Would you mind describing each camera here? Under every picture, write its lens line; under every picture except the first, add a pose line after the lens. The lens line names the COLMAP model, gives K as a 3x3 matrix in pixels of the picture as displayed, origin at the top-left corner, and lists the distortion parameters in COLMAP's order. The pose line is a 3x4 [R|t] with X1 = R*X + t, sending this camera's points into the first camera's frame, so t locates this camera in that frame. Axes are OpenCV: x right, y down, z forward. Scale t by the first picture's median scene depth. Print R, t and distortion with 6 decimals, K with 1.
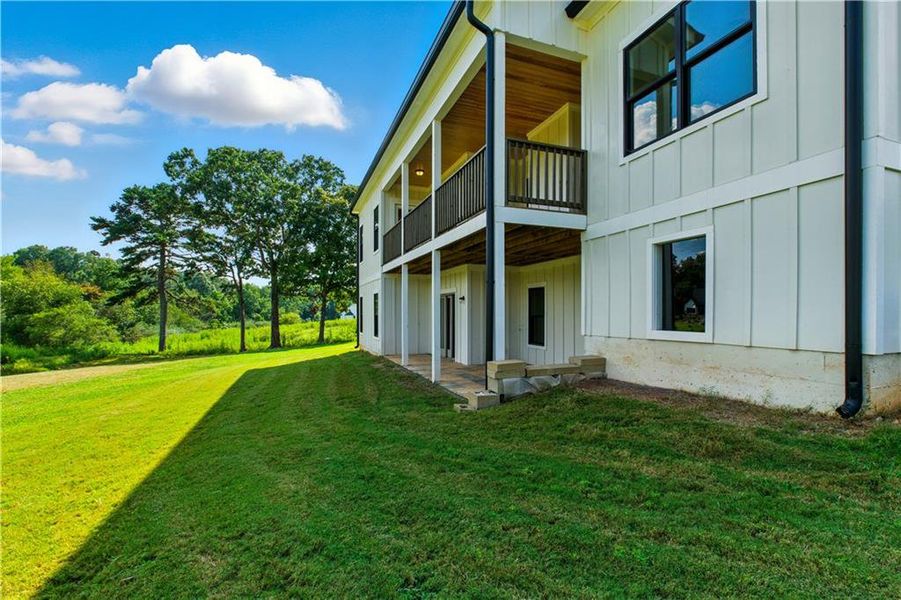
lens RADIAL K [[406.4, 0, 448.2], [0, 406.4, 307.4], [0, 0, 1]] dist [-0.005369, -0.001315]
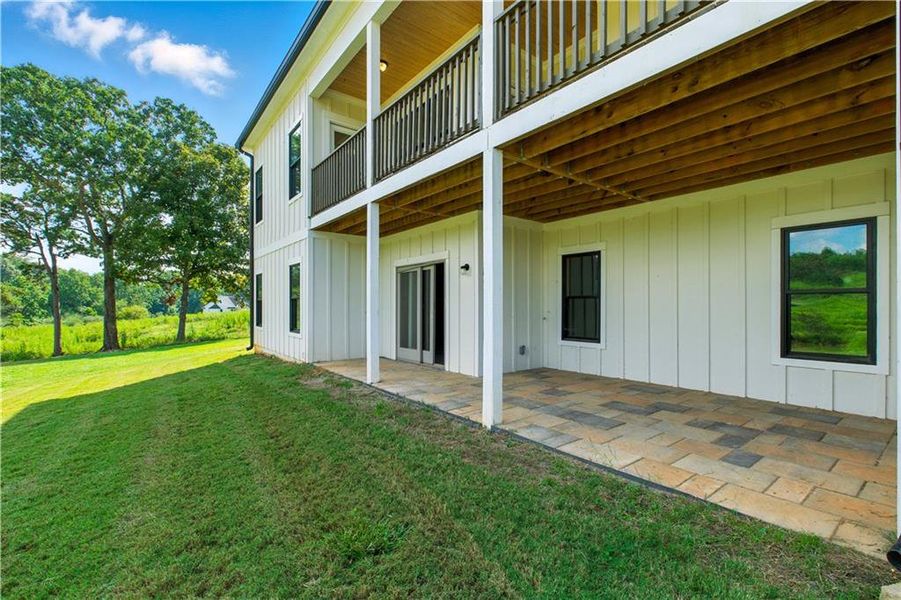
lens RADIAL K [[406.4, 0, 455.0], [0, 406.4, 299.1], [0, 0, 1]] dist [-0.005369, -0.001315]
pose [[0.955523, 0.004639, 0.294881, -0.039039], [-0.003339, 0.999982, -0.004911, 0.006891], [-0.294899, 0.003708, 0.955521, 0.101717]]
